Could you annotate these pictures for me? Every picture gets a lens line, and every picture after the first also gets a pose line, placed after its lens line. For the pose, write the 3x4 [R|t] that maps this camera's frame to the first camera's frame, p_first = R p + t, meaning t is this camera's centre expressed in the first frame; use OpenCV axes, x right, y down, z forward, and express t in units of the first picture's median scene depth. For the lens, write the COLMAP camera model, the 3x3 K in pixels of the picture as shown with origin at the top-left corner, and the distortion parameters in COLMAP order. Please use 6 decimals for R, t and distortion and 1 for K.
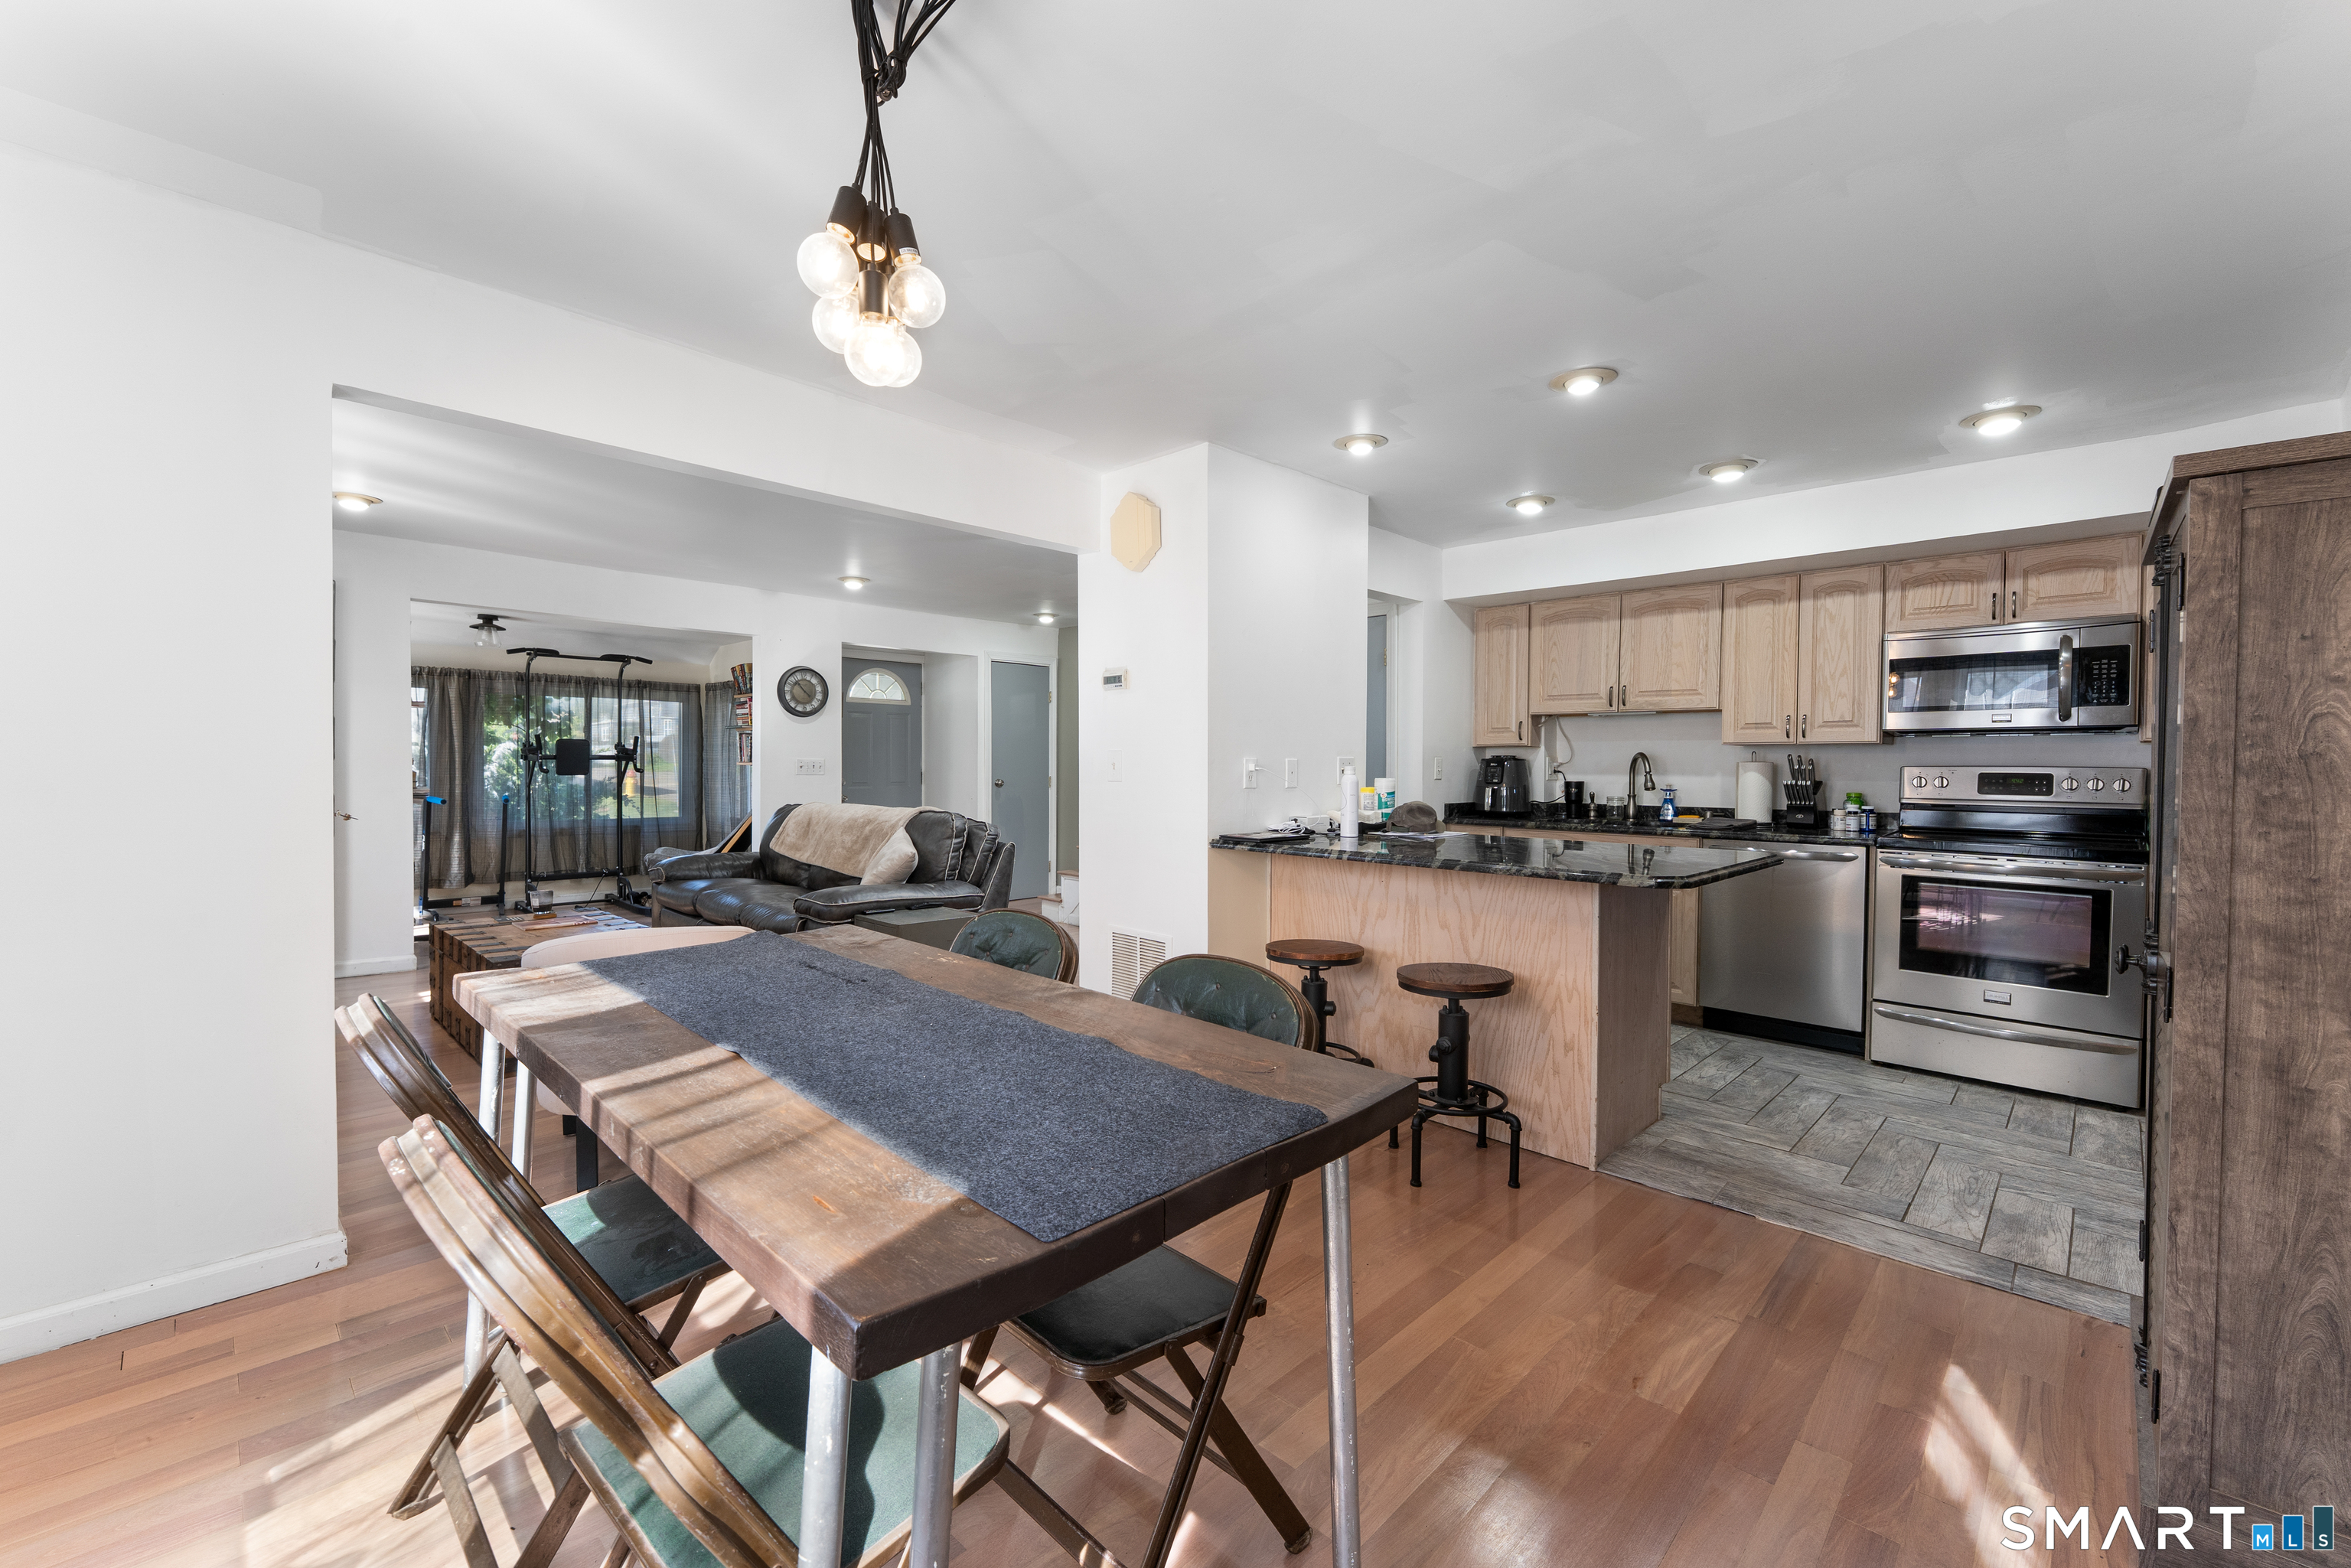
lens RADIAL K [[955.3, 0, 1165.5], [0, 955.3, 770.3], [0, 0, 1]] dist [-0.002154, -0.000032]
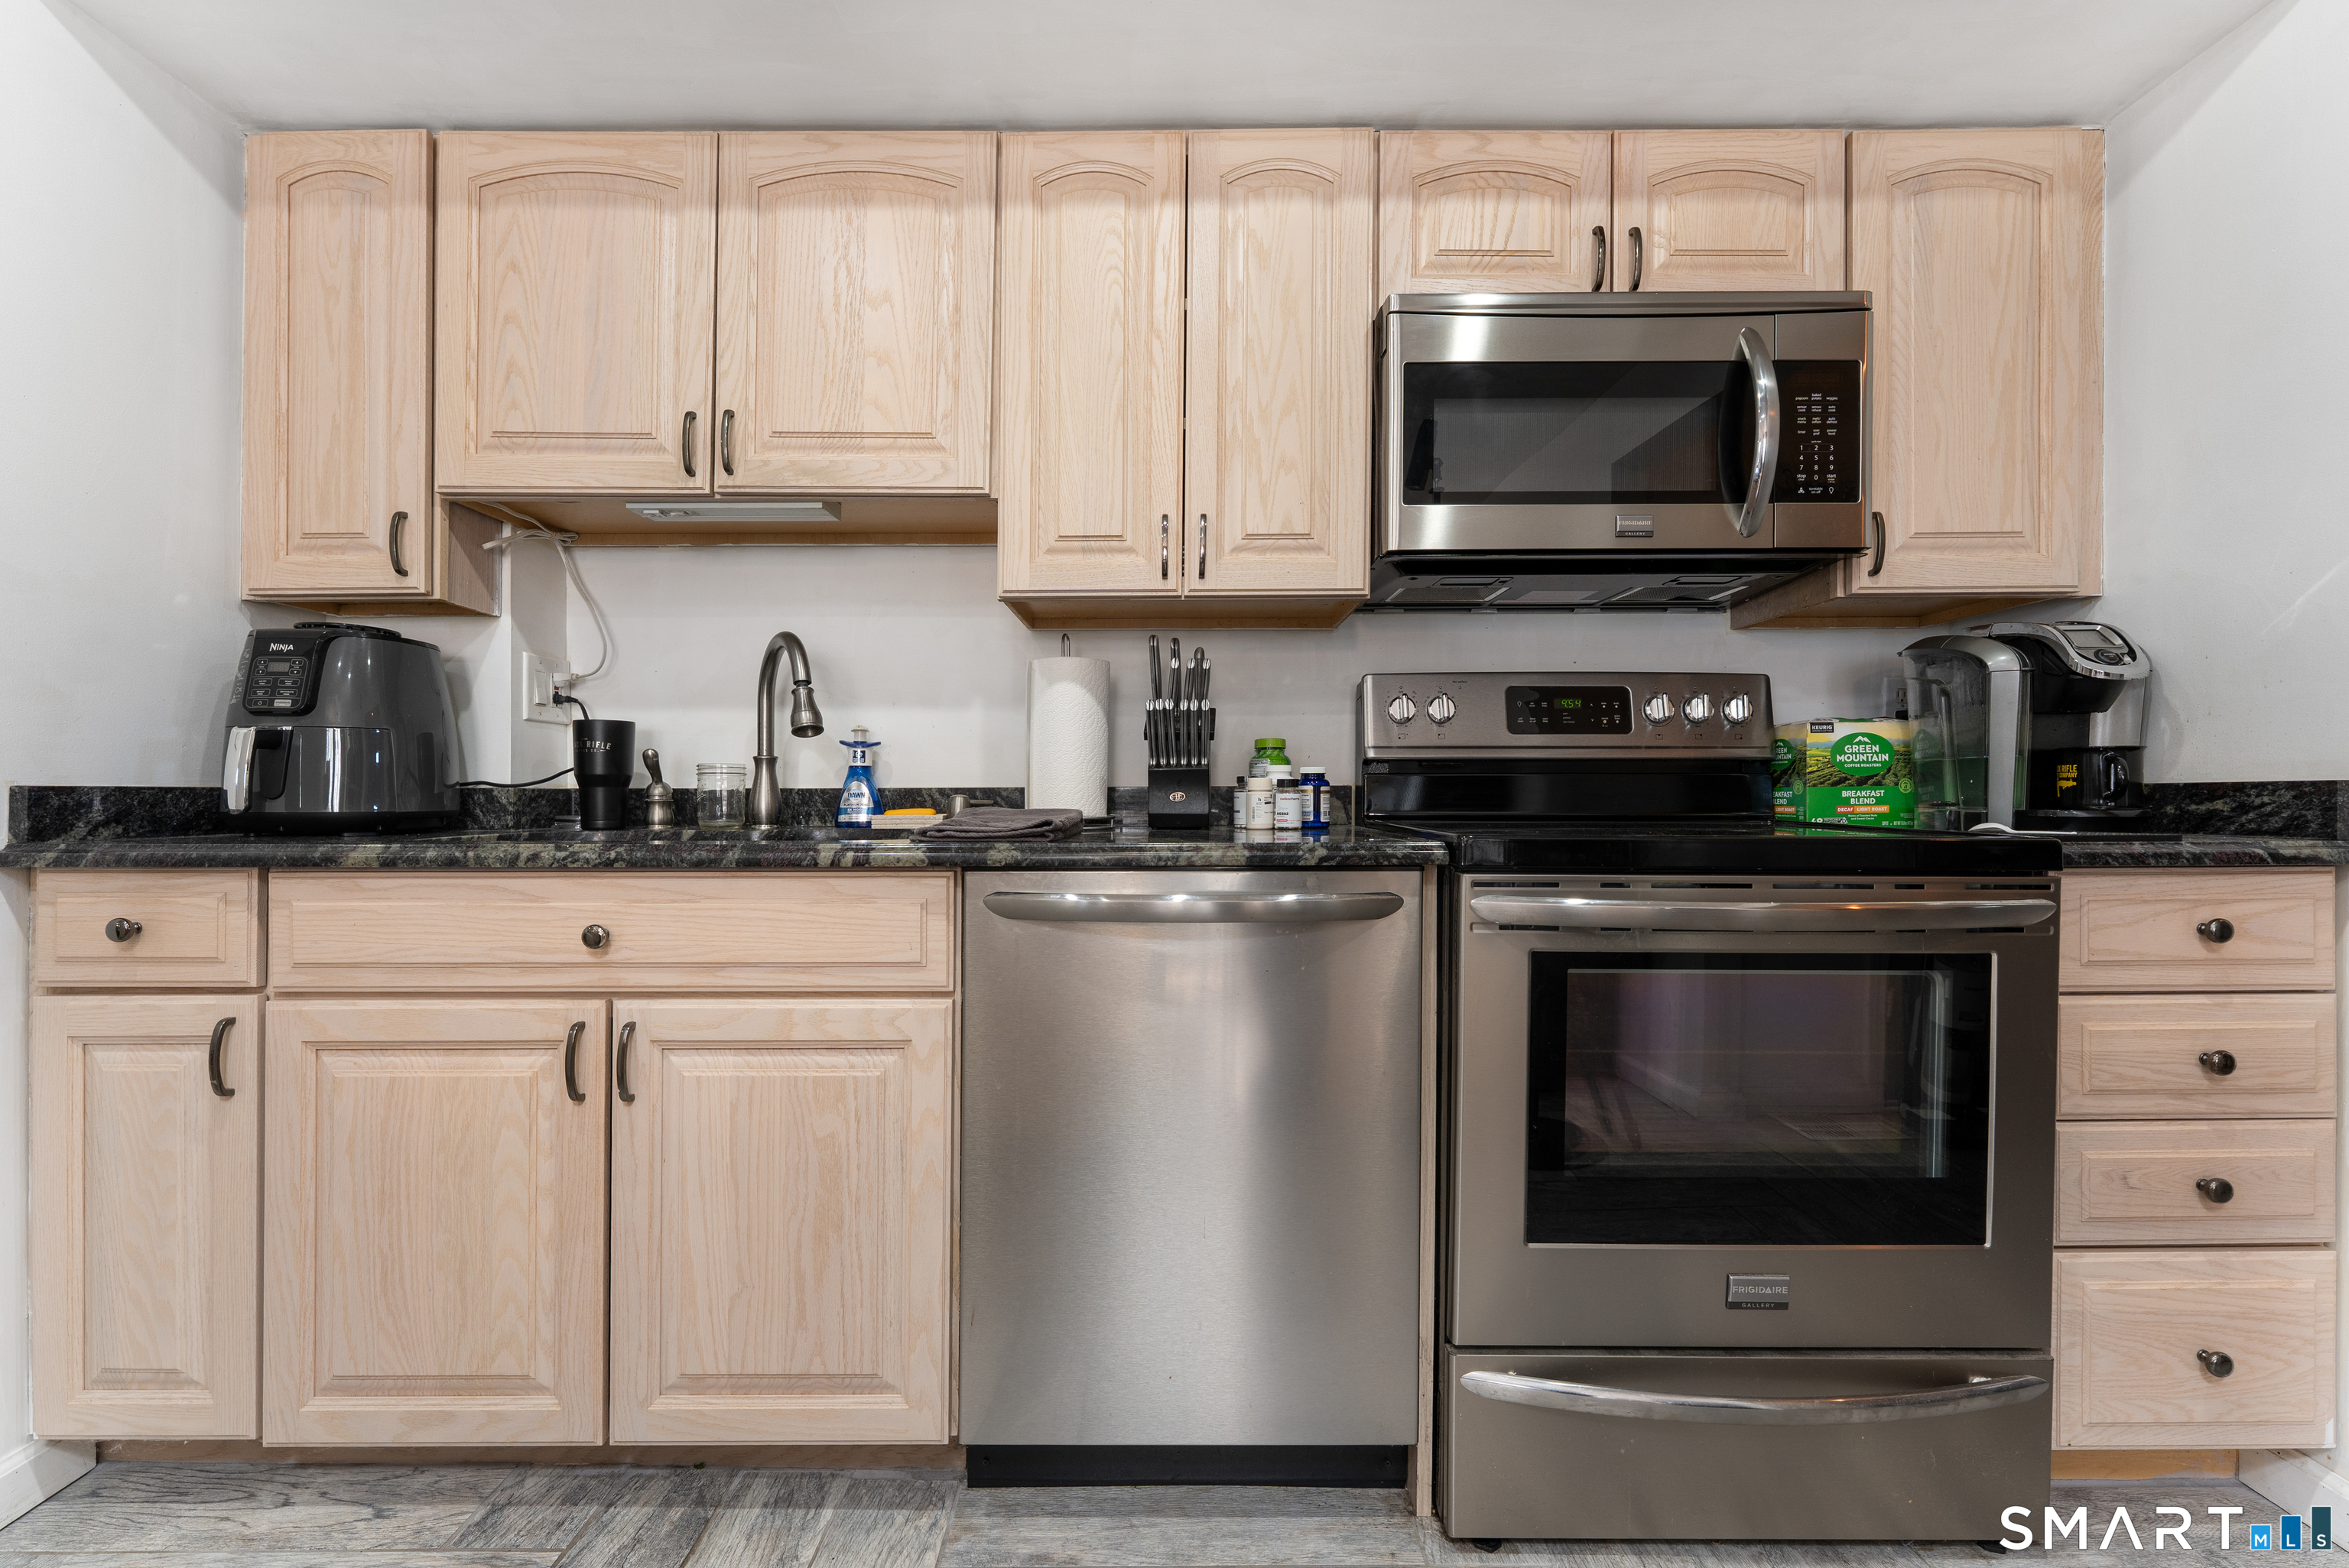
lens RADIAL K [[958.4, 0, 1164.9], [0, 958.4, 792.5], [0, 0, 1]] dist [-0.001736, -0.000217]
pose [[0.707696, -0.003590, 0.706508, 0.332295], [0.009582, 0.999944, -0.004516, 0.040895], [-0.706452, 0.009966, 0.707691, 0.623917]]
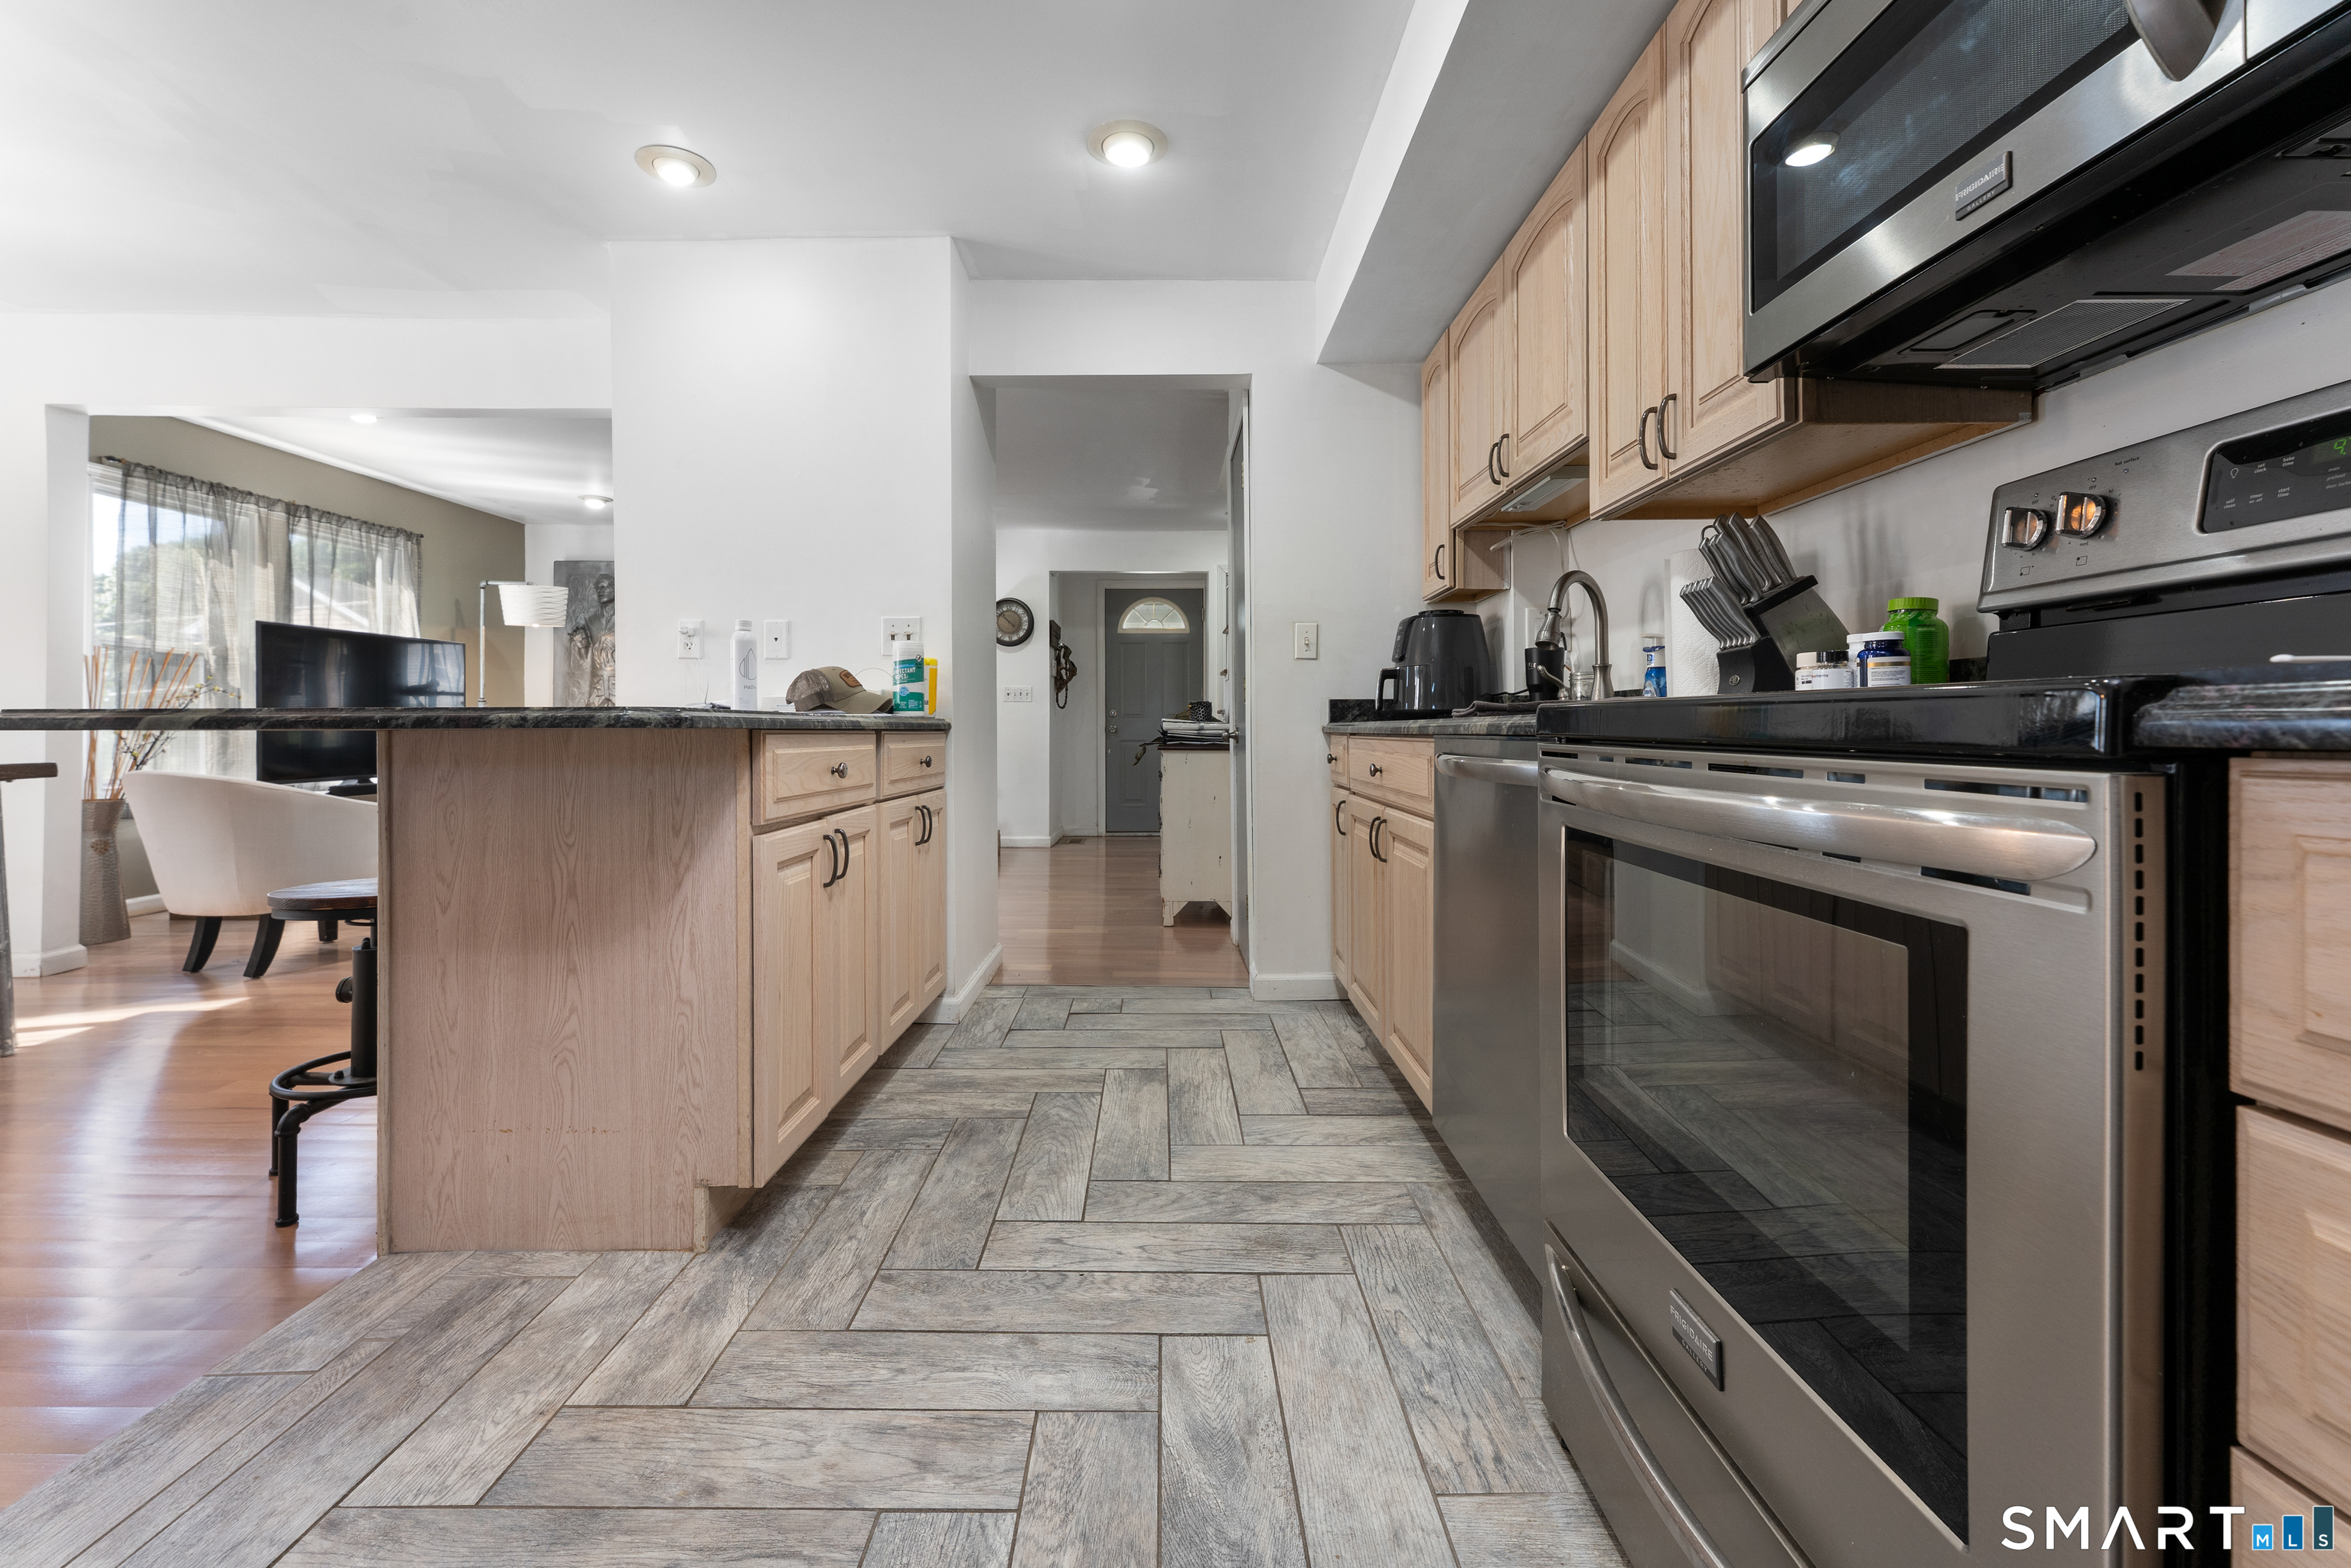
lens RADIAL K [[963.9, 0, 1162.6], [0, 963.9, 725.5], [0, 0, 1]] dist [0.011451, -0.005352]
pose [[0.708155, -0.008671, -0.706003, 0.654285], [-0.000196, 0.999922, -0.012477, 0.059159], [0.706057, 0.008974, 0.708098, 0.502455]]
